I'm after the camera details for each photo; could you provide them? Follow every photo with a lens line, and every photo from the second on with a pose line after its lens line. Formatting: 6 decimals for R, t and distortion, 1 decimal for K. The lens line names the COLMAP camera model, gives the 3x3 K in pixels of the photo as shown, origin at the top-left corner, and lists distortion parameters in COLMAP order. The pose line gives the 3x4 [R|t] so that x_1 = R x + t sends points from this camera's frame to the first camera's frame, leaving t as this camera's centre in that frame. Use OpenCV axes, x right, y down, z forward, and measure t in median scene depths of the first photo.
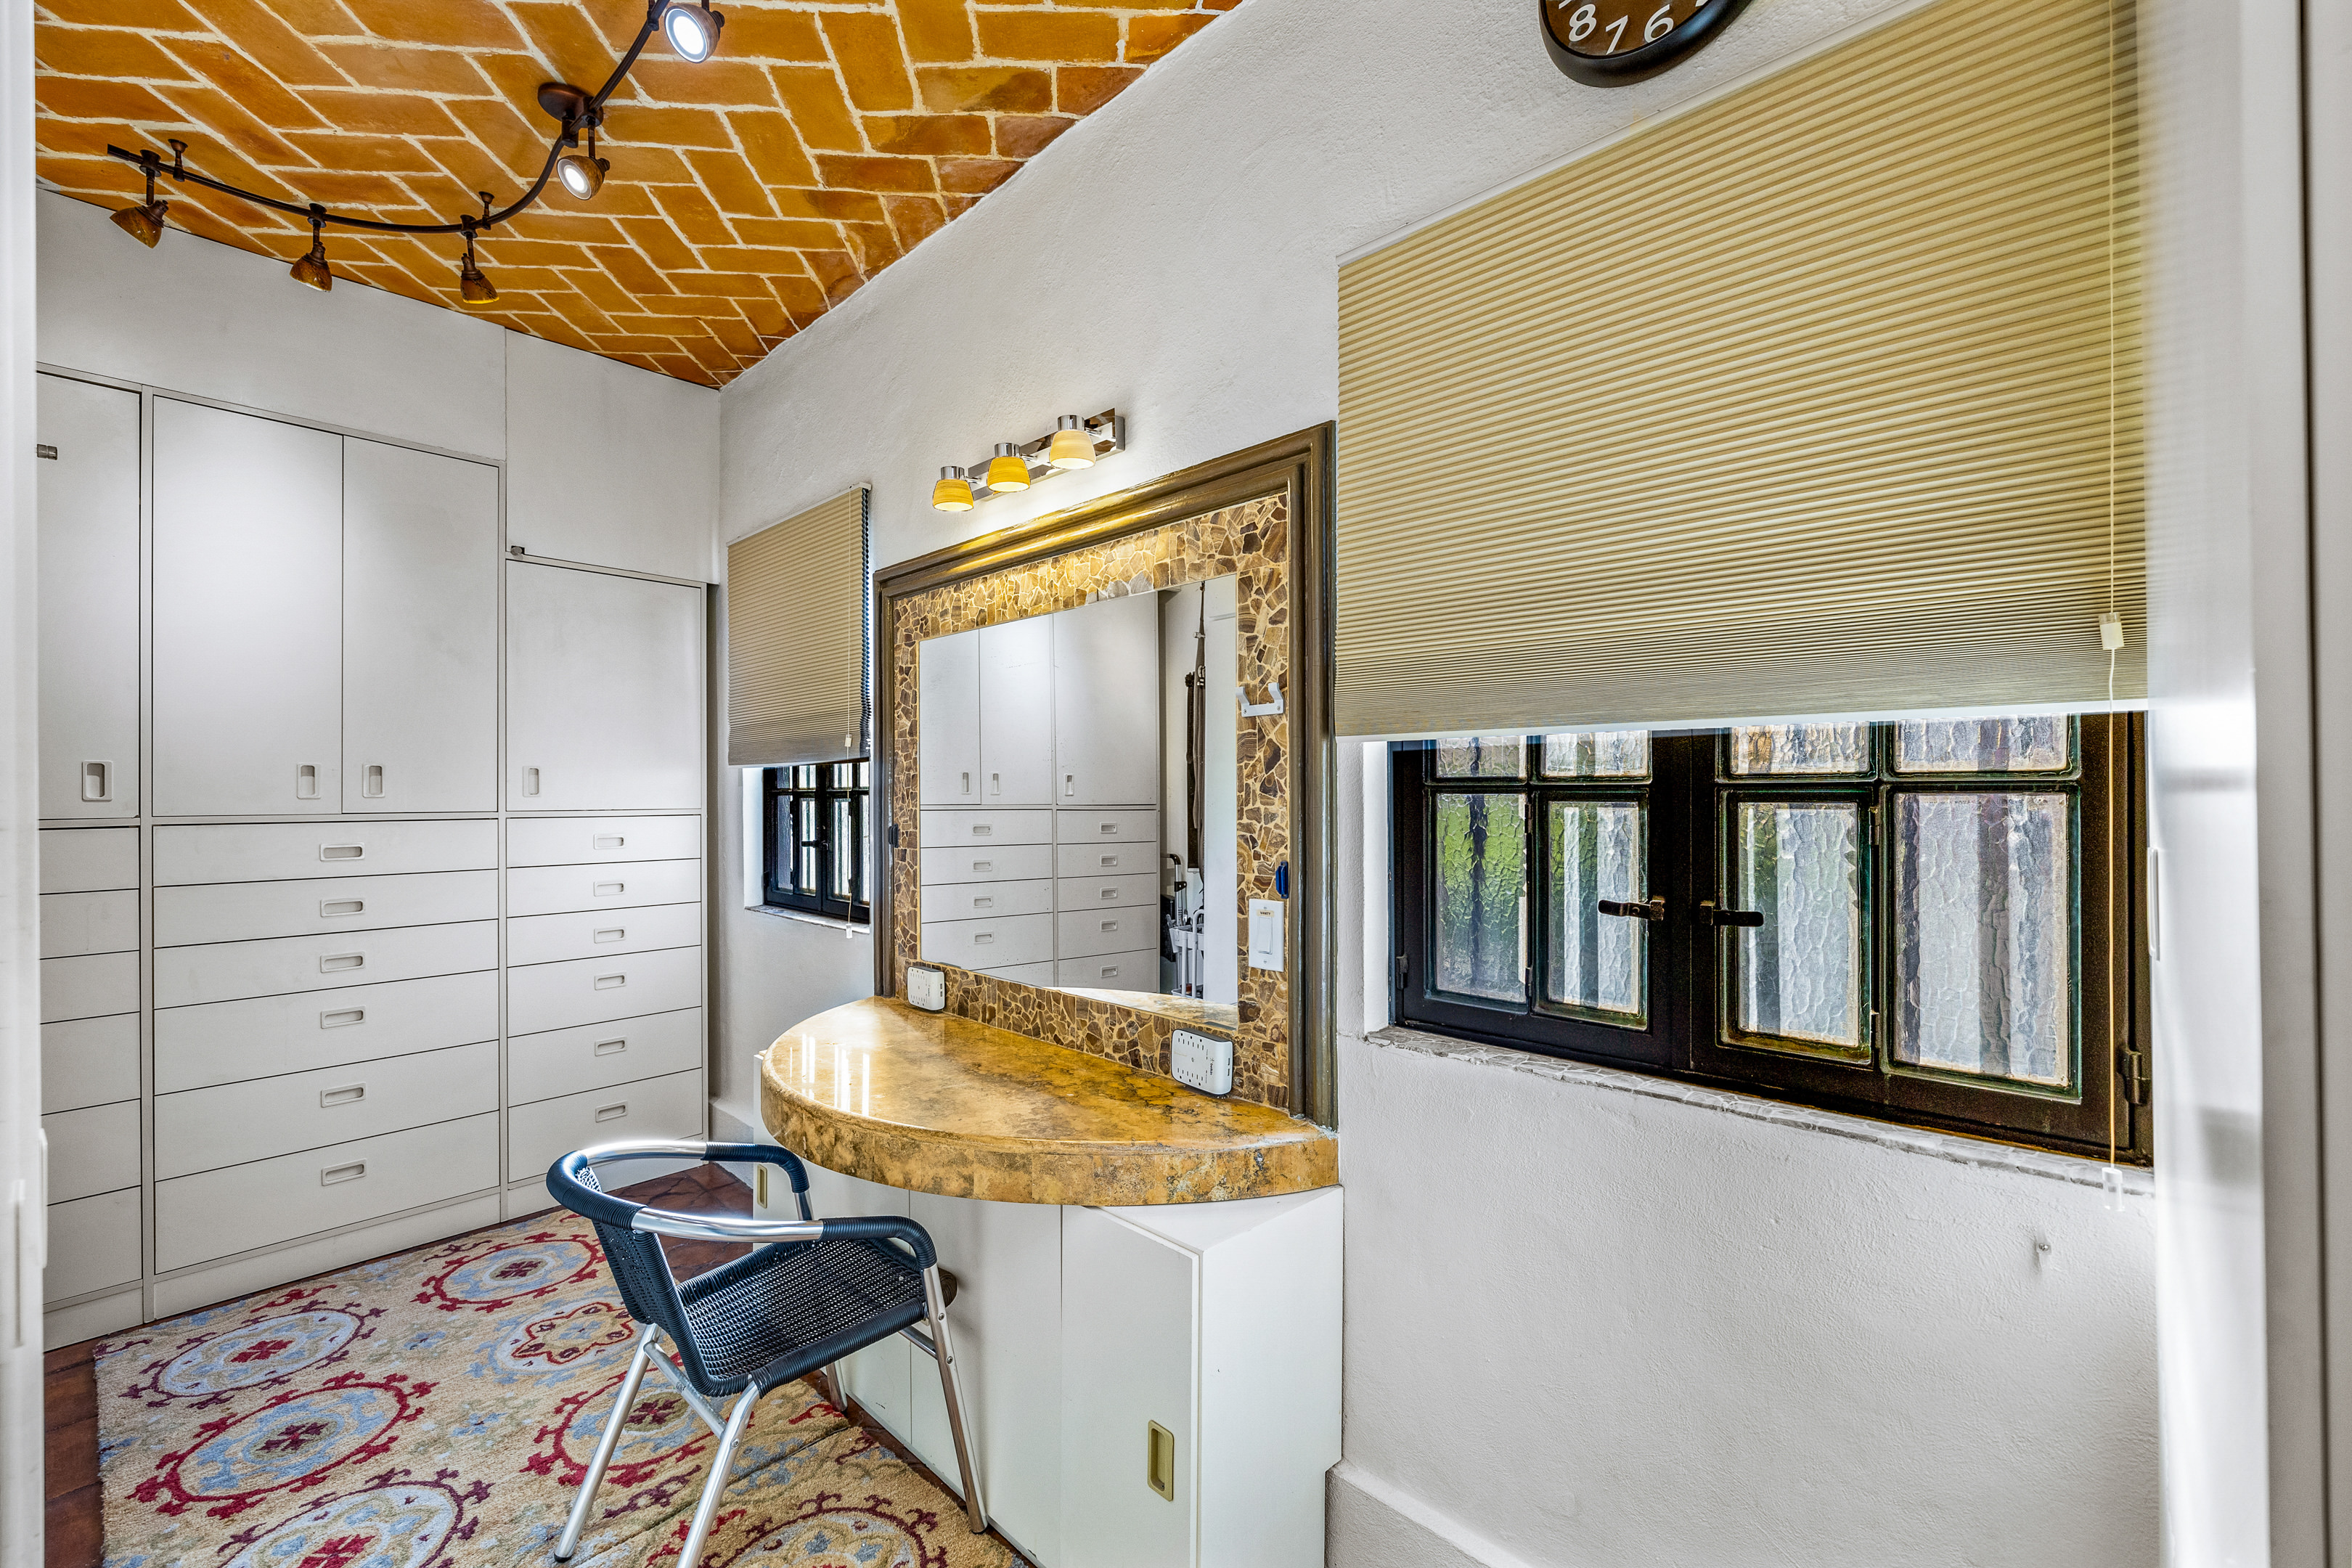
lens RADIAL K [[1000.6, 0, 1193.8], [0, 1000.6, 787.3], [0, 0, 1]] dist [0.001330, -0.000322]
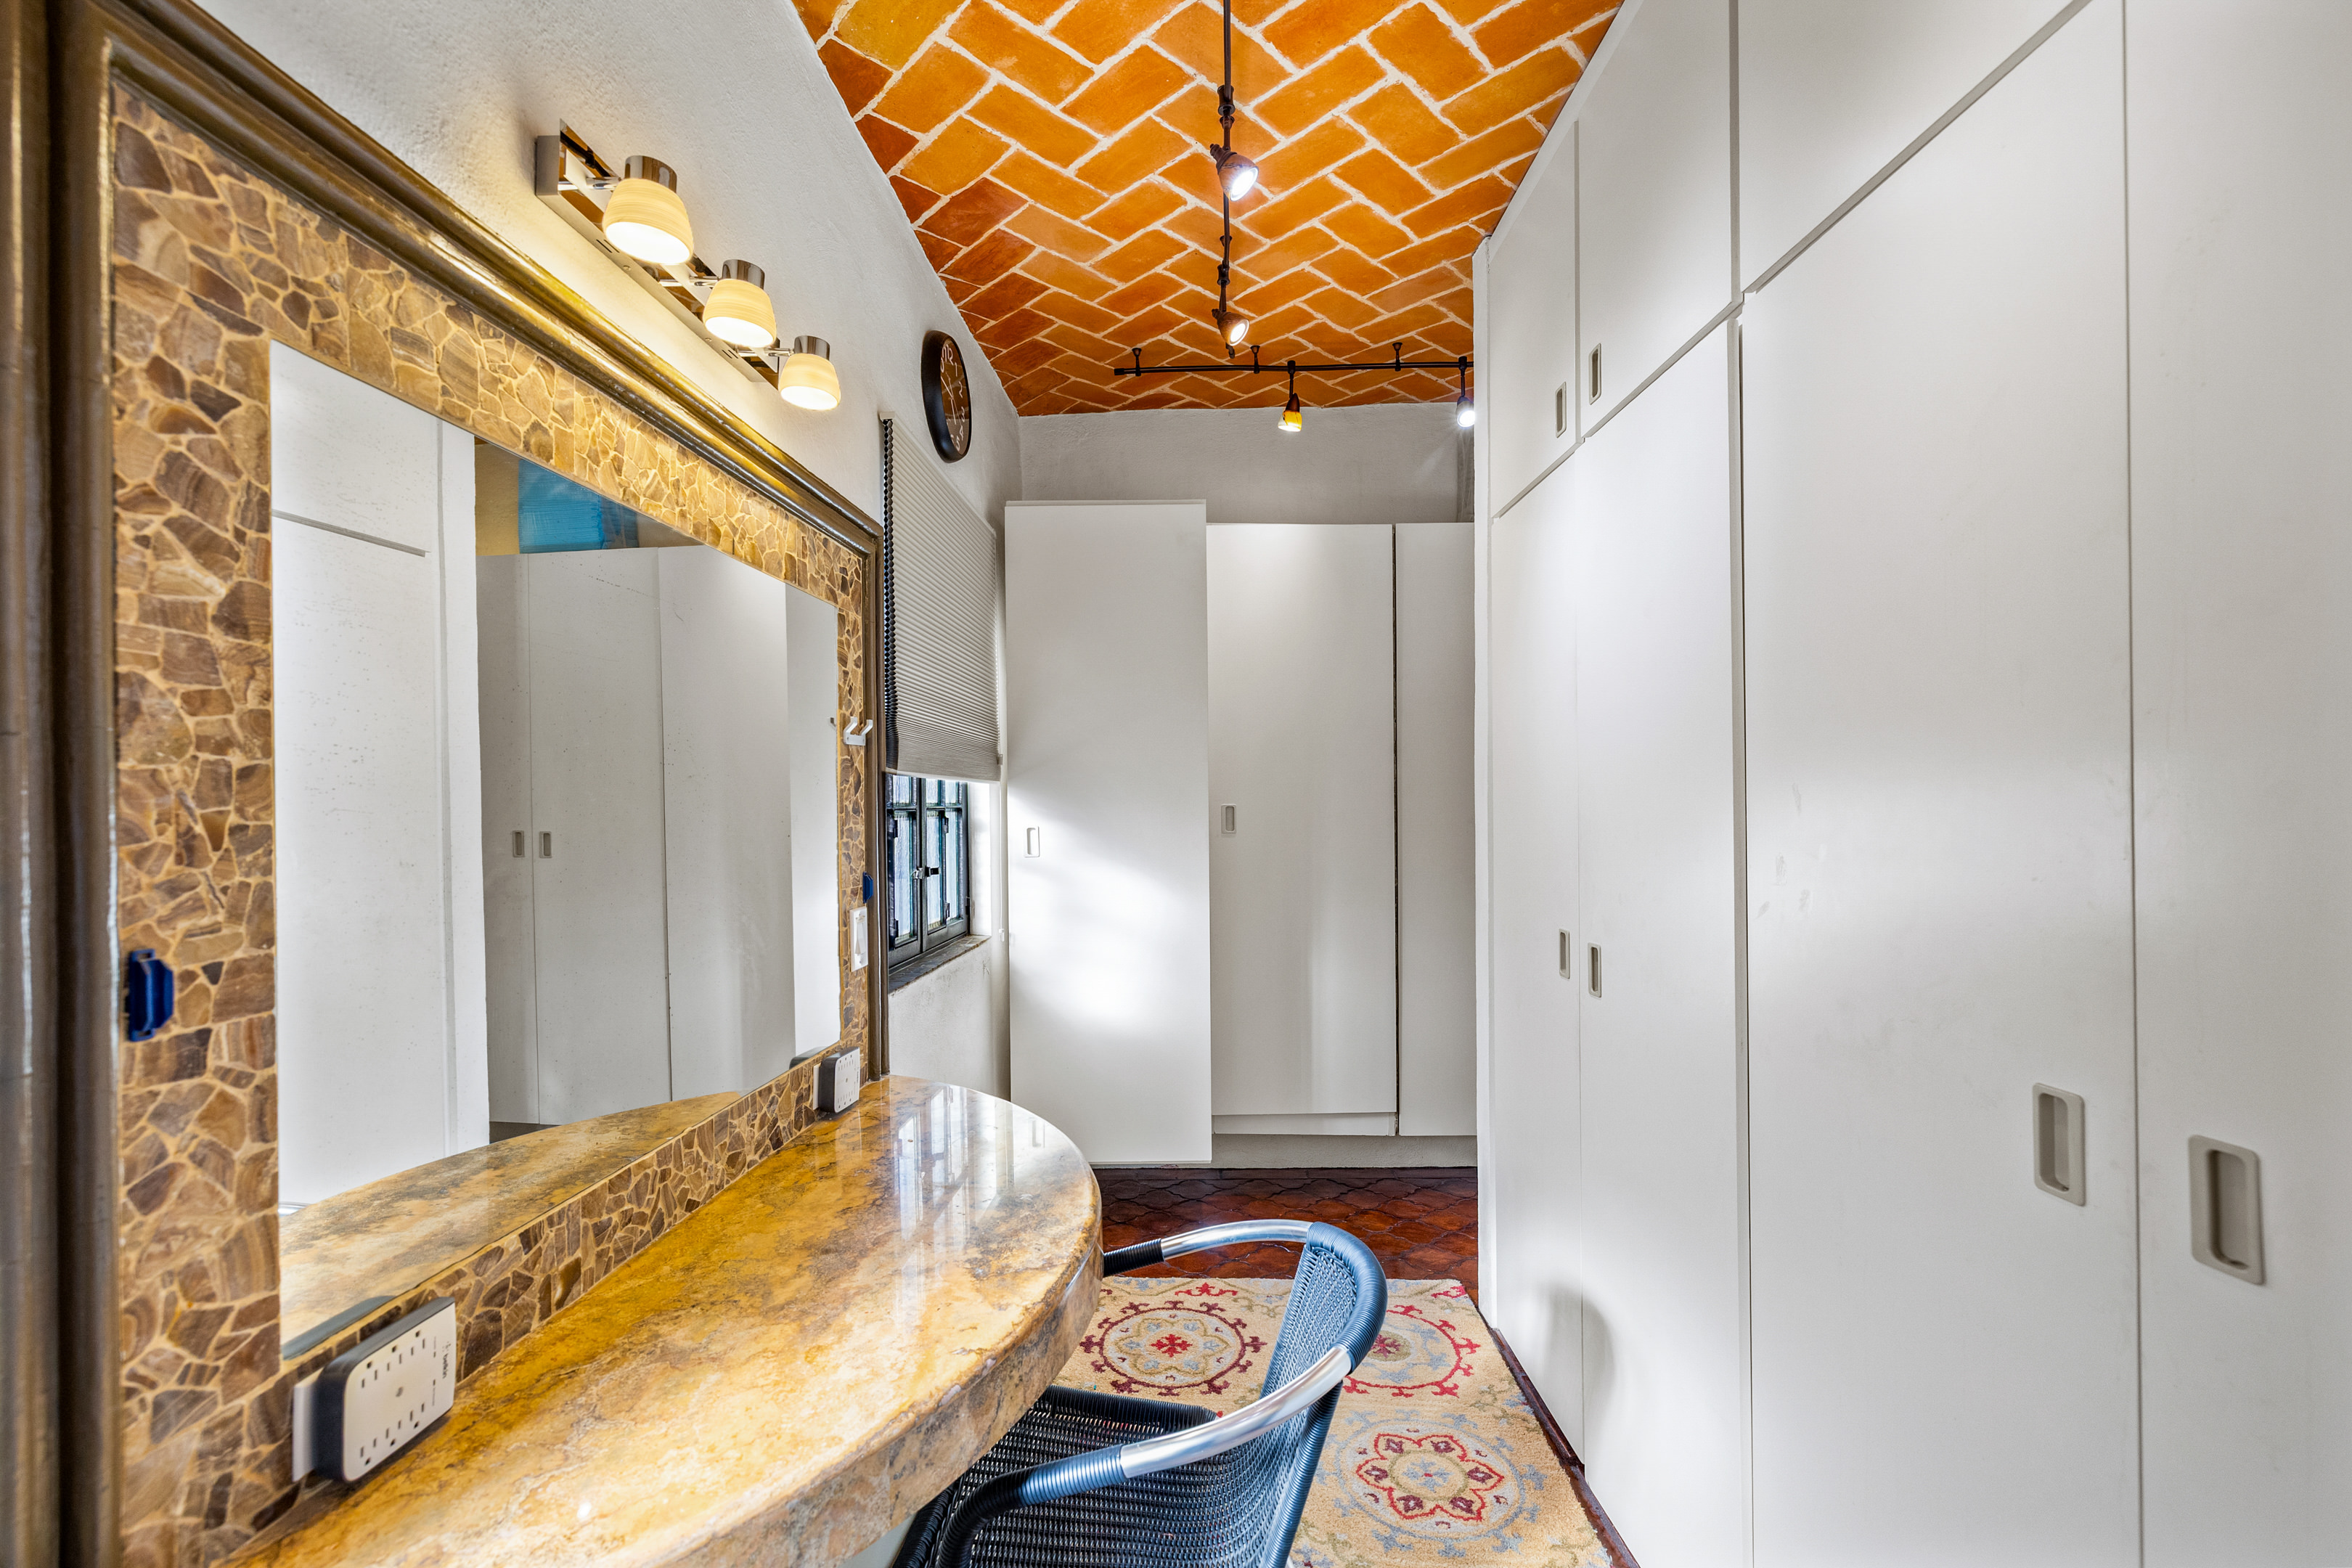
lens RADIAL K [[1000.6, 0, 1184.9], [0, 1000.6, 796.0], [0, 0, 1]] dist [0.001330, -0.000322]
pose [[-0.661640, 0.018668, 0.749589, -0.700412], [0.013267, 0.999825, -0.013190, 0.004022], [-0.749704, 0.001218, -0.661772, 1.005955]]
